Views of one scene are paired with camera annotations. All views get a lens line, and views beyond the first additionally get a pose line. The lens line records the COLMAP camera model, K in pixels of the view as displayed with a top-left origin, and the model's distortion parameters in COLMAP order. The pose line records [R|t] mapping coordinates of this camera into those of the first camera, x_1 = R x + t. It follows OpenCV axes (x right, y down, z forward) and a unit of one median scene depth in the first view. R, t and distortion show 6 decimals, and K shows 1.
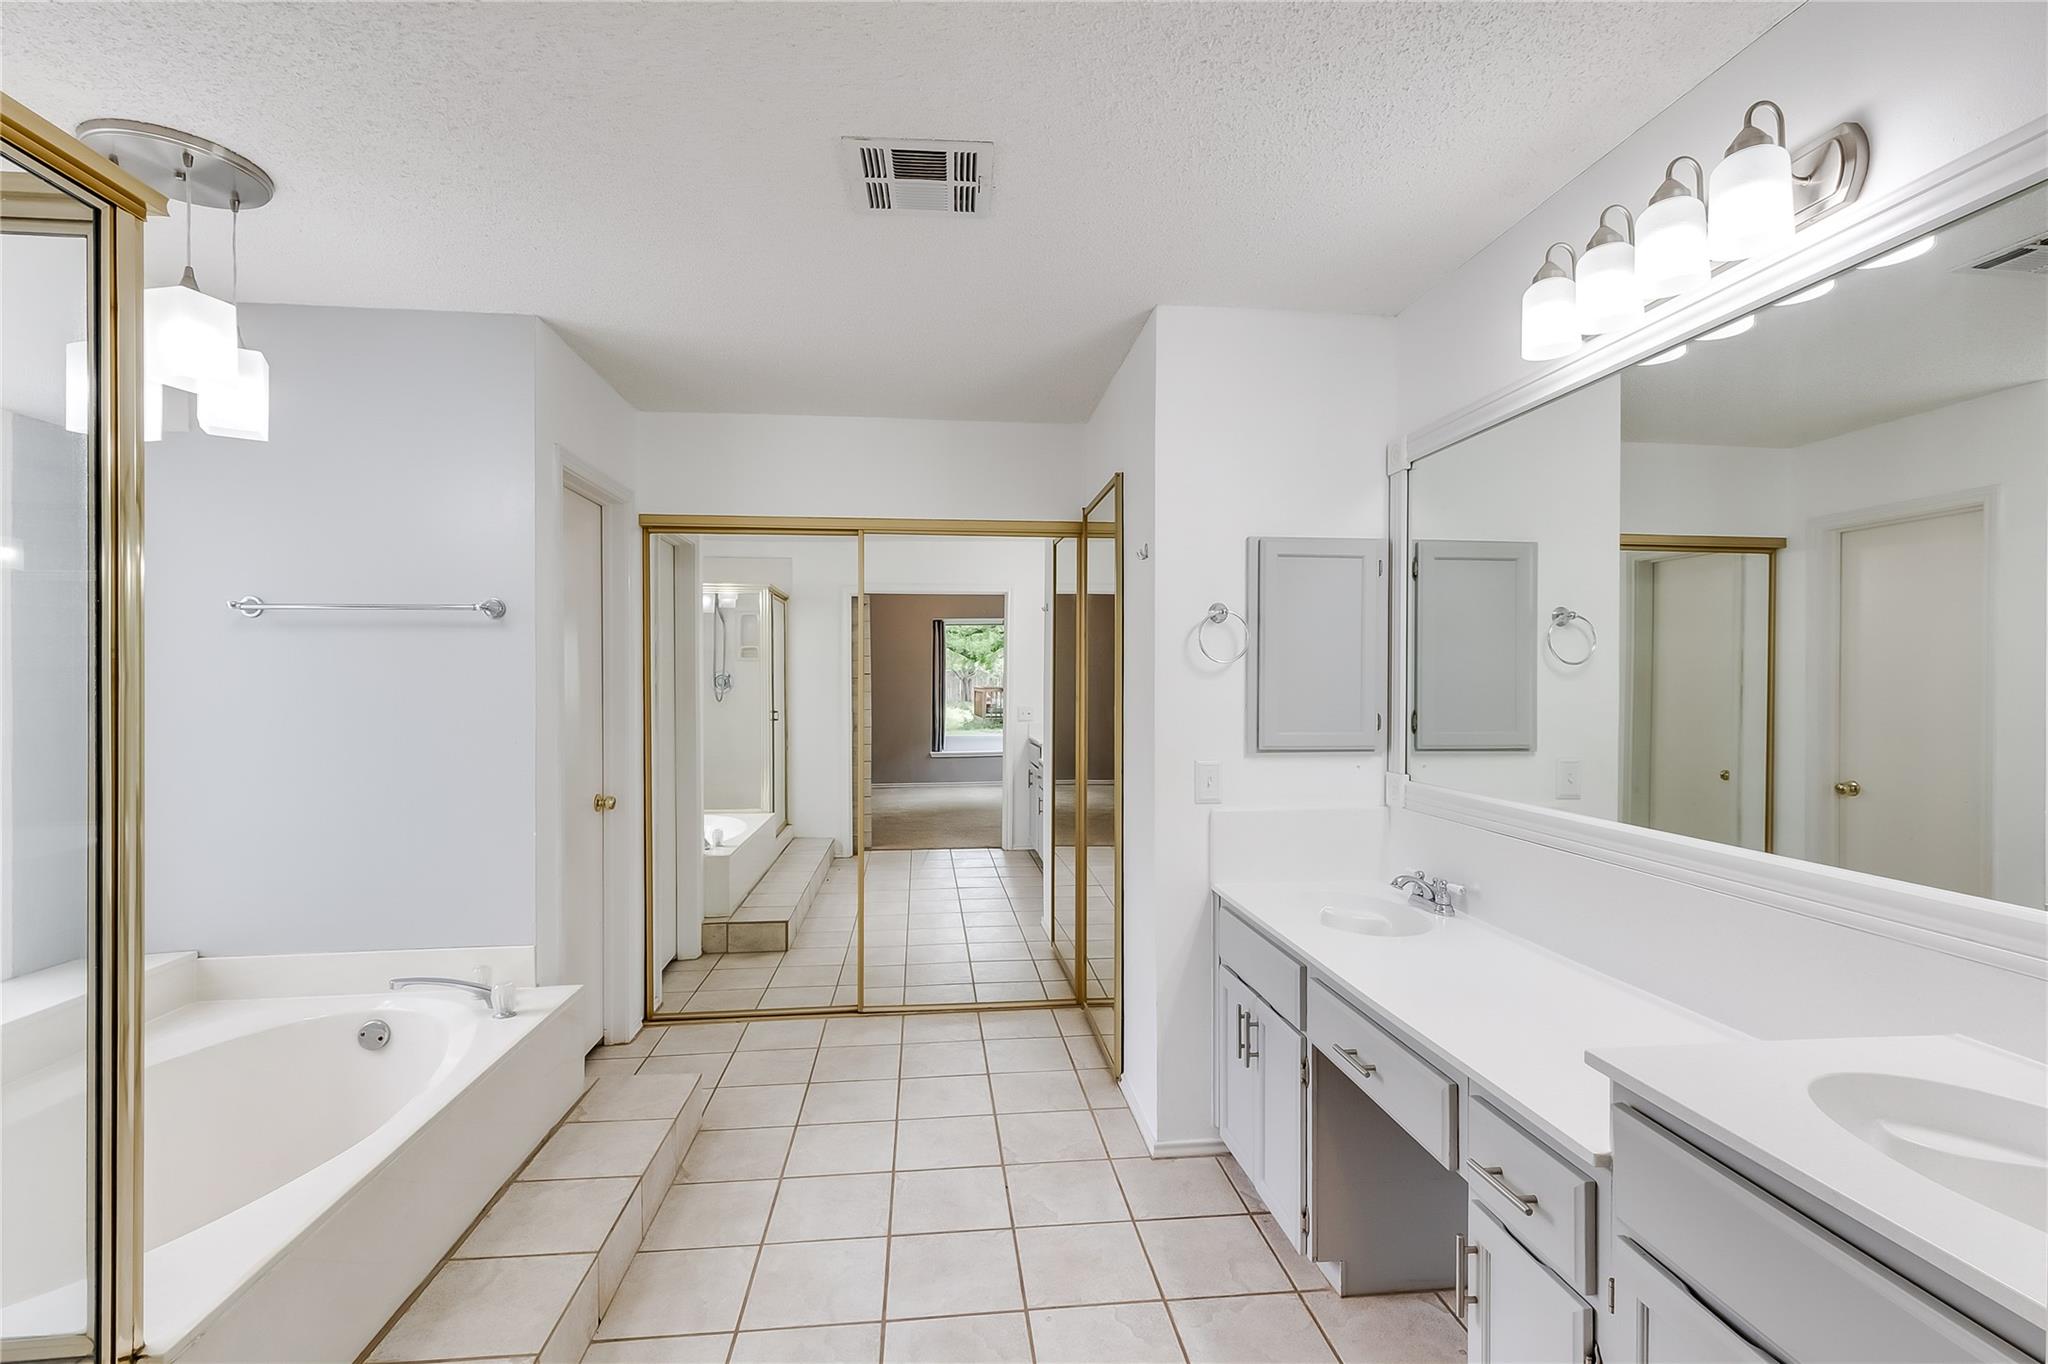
lens RADIAL K [[931.9, 0, 1028.9], [0, 931.9, 682.0], [0, 0, 1]] dist [0.001481, 0.000517]
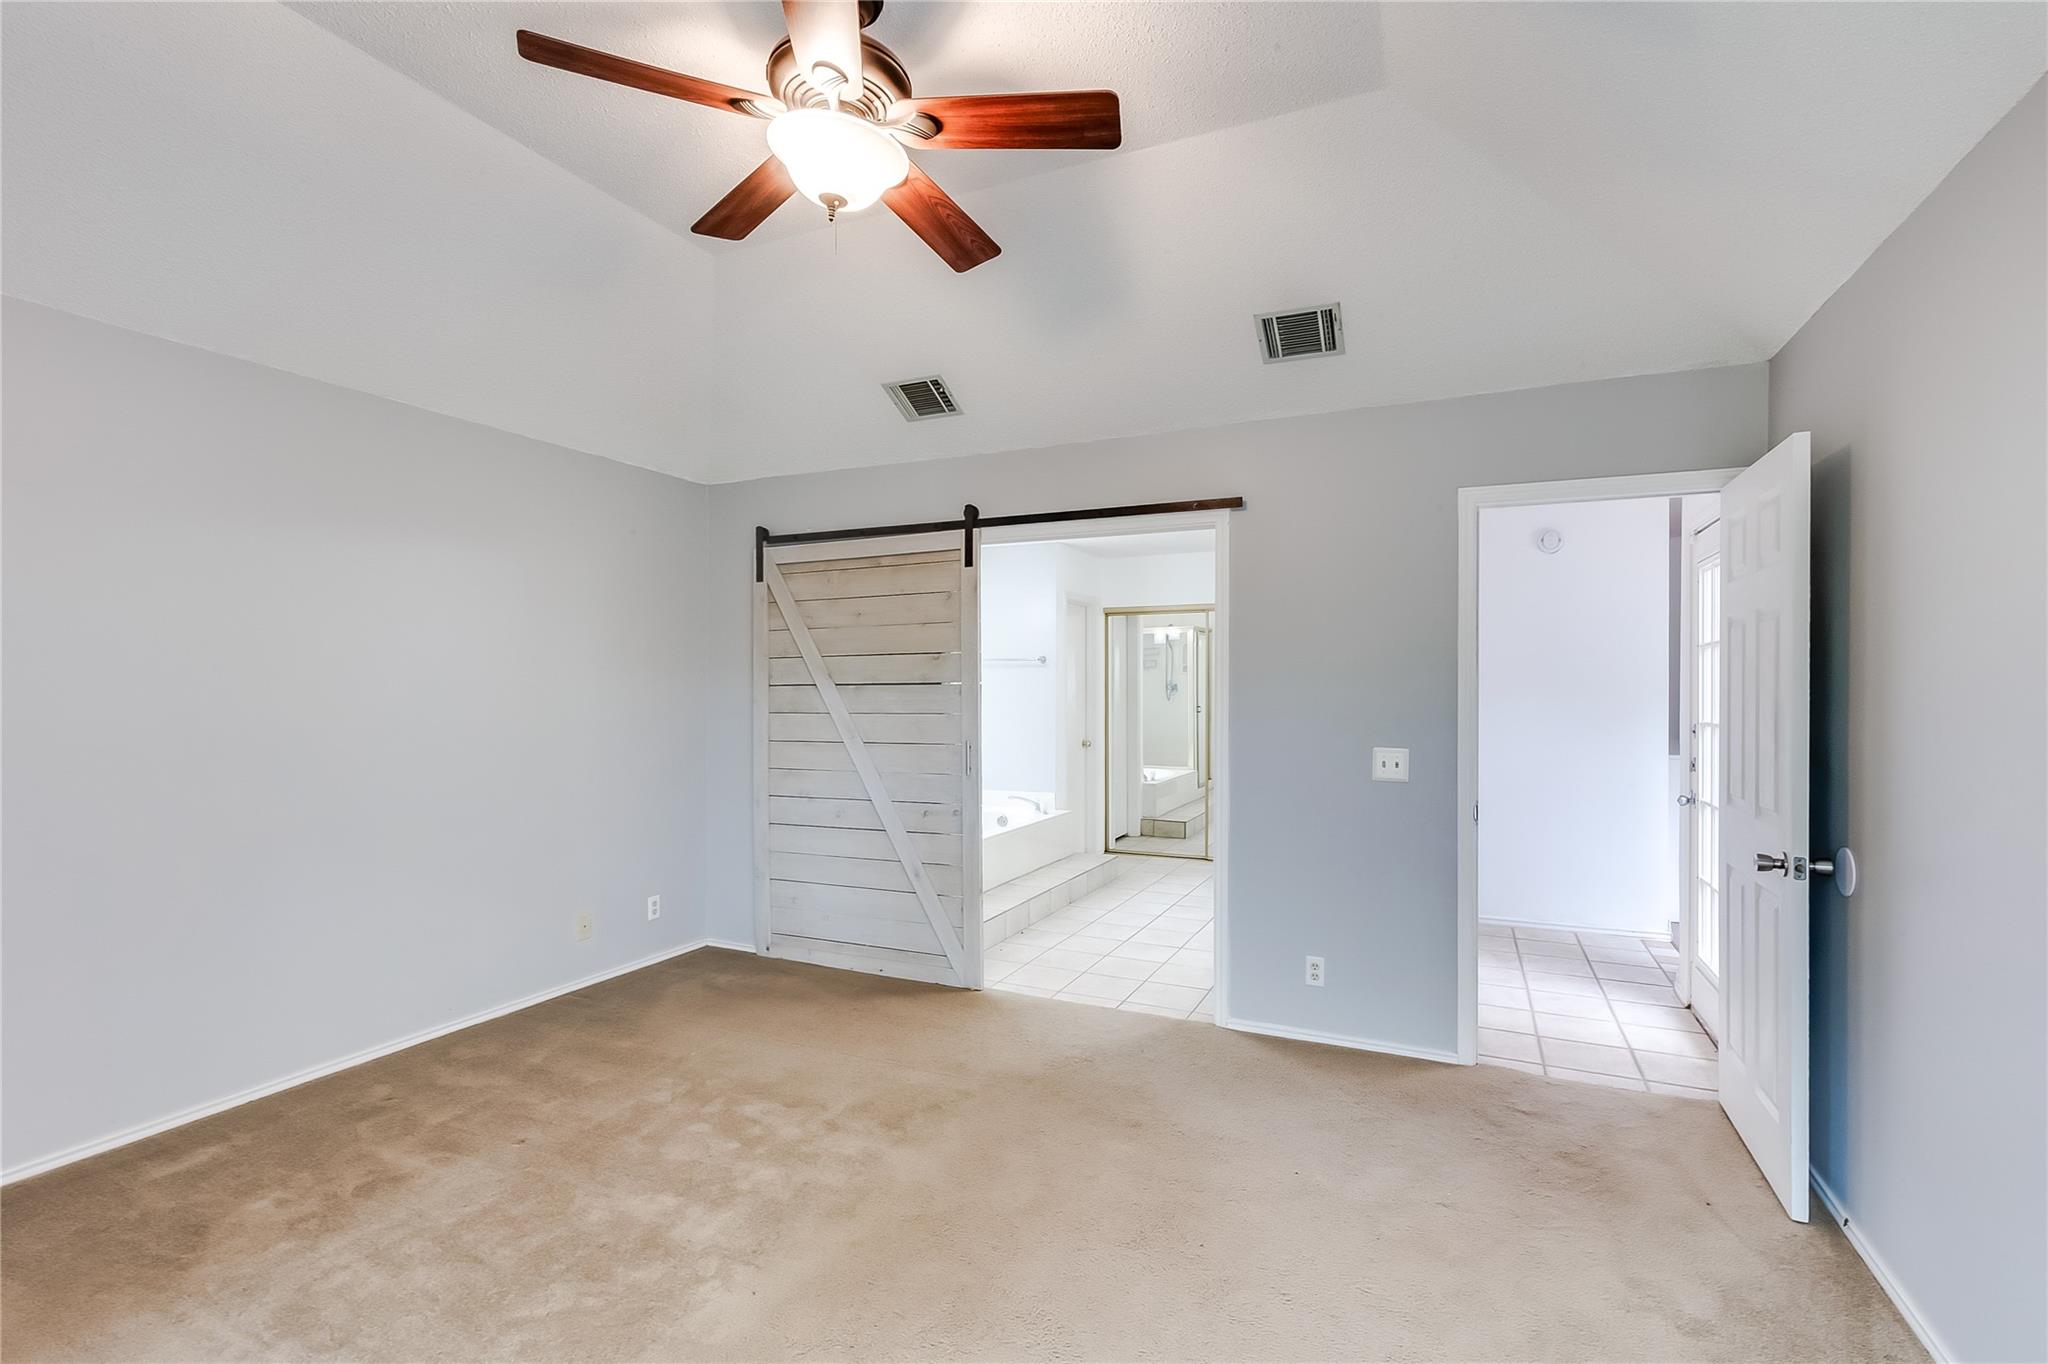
lens RADIAL K [[931.9, 0, 1028.9], [0, 931.9, 682.0], [0, 0, 1]] dist [0.001481, 0.000517]
pose [[0.859088, -0.003736, -0.511814, 0.540936], [0.000523, 0.999979, -0.006422, 0.000392], [0.511827, 0.005249, 0.859072, -0.934665]]
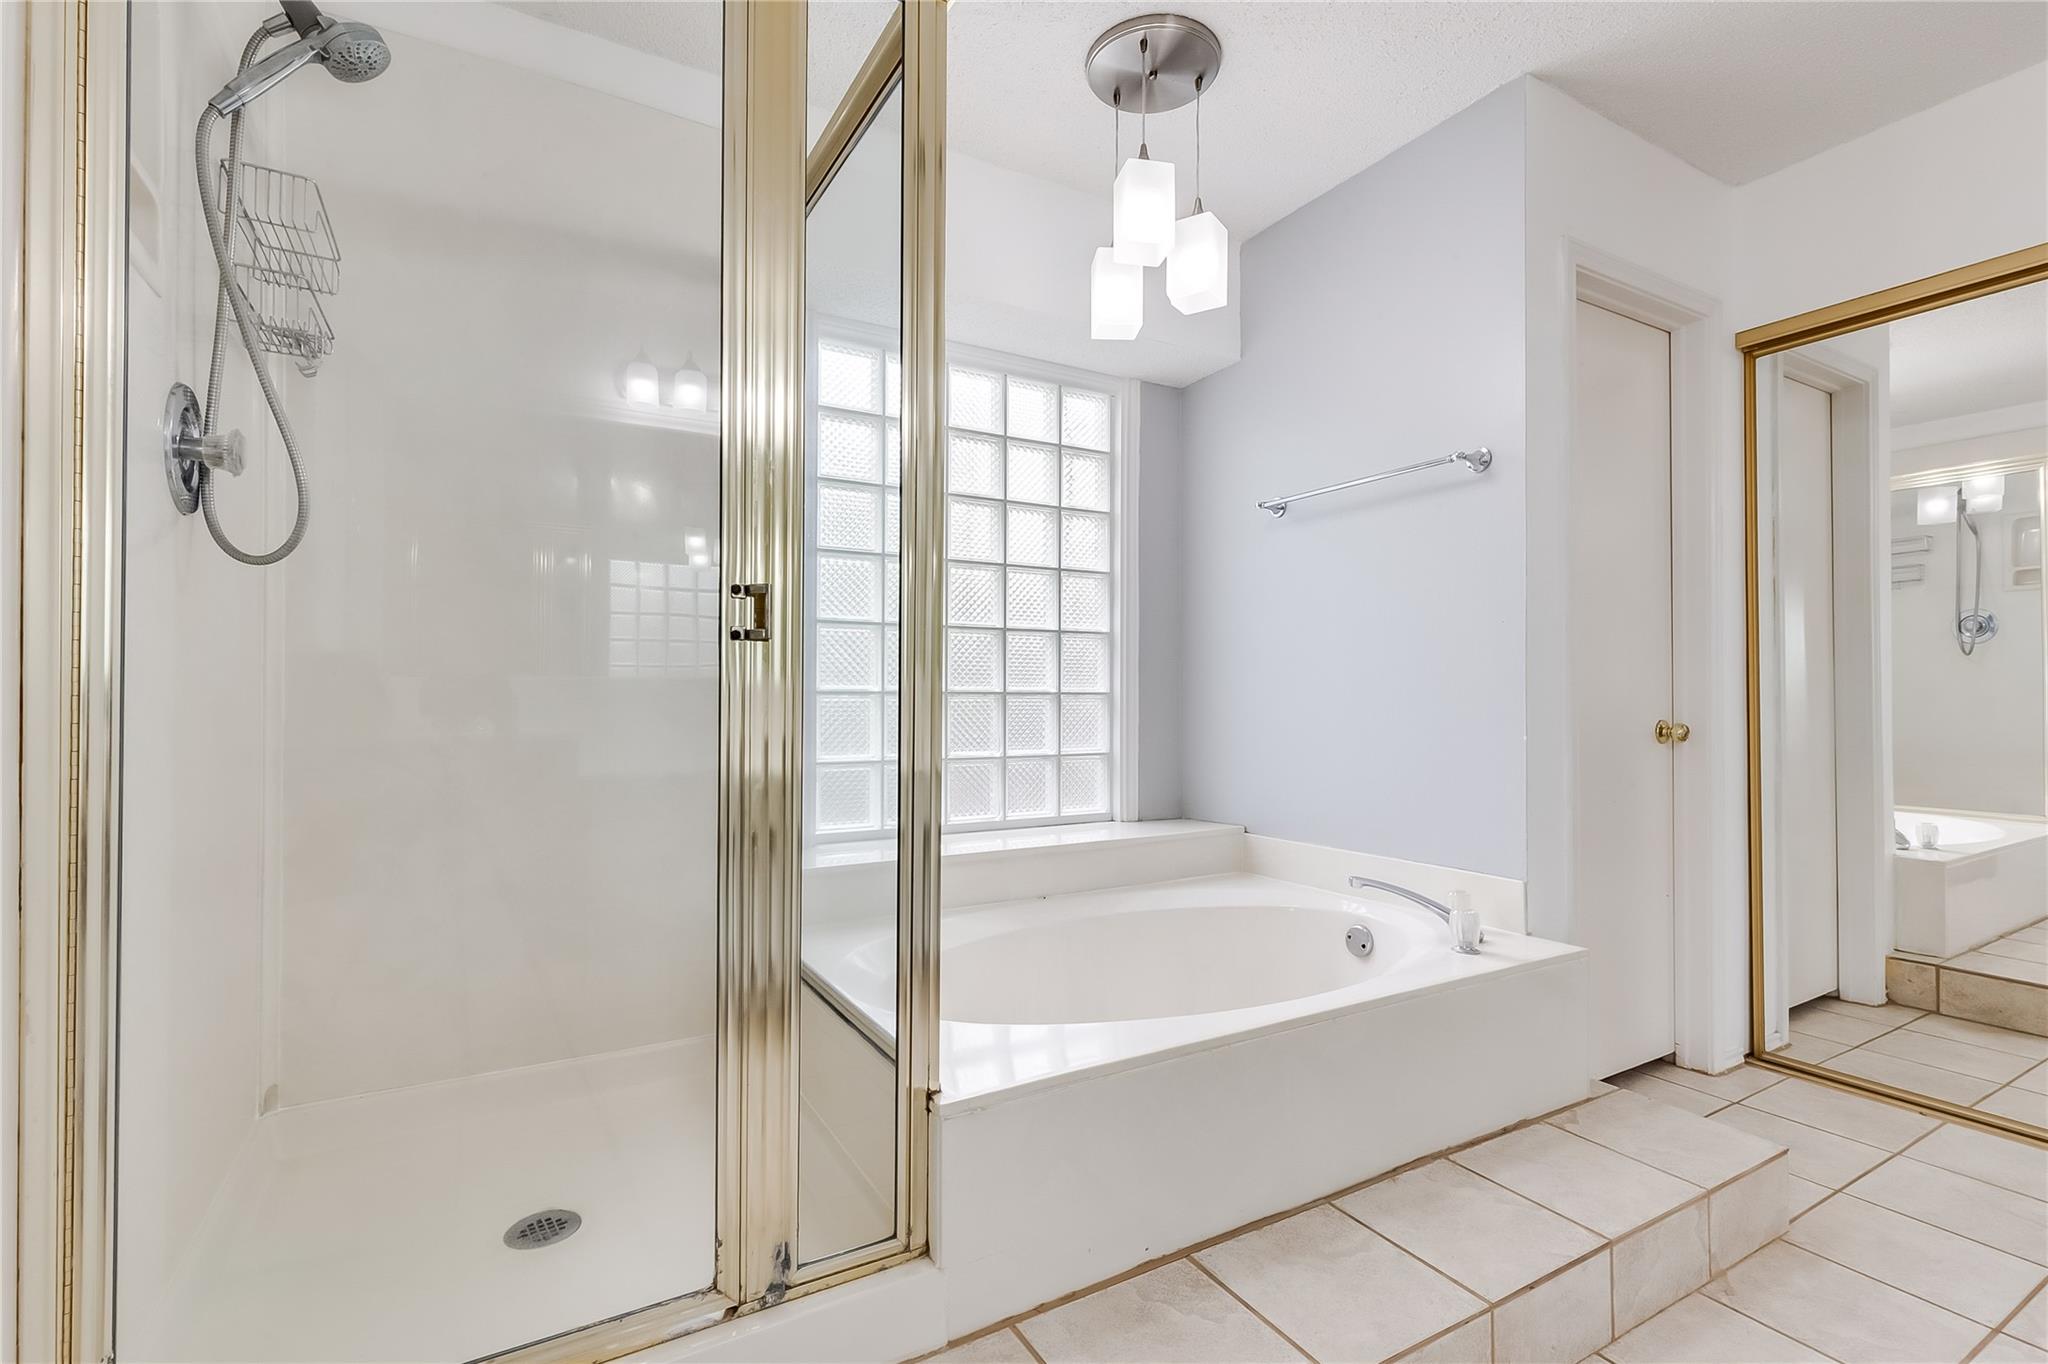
lens RADIAL K [[925.3, 0, 1020.7], [0, 925.3, 688.3], [0, 0, 1]] dist [0.000988, -0.000617]
pose [[0.399704, -0.005140, -0.916630, 0.006539], [0.001332, 0.999986, -0.005026, 0.097498], [0.916643, 0.000788, 0.399705, 0.239663]]
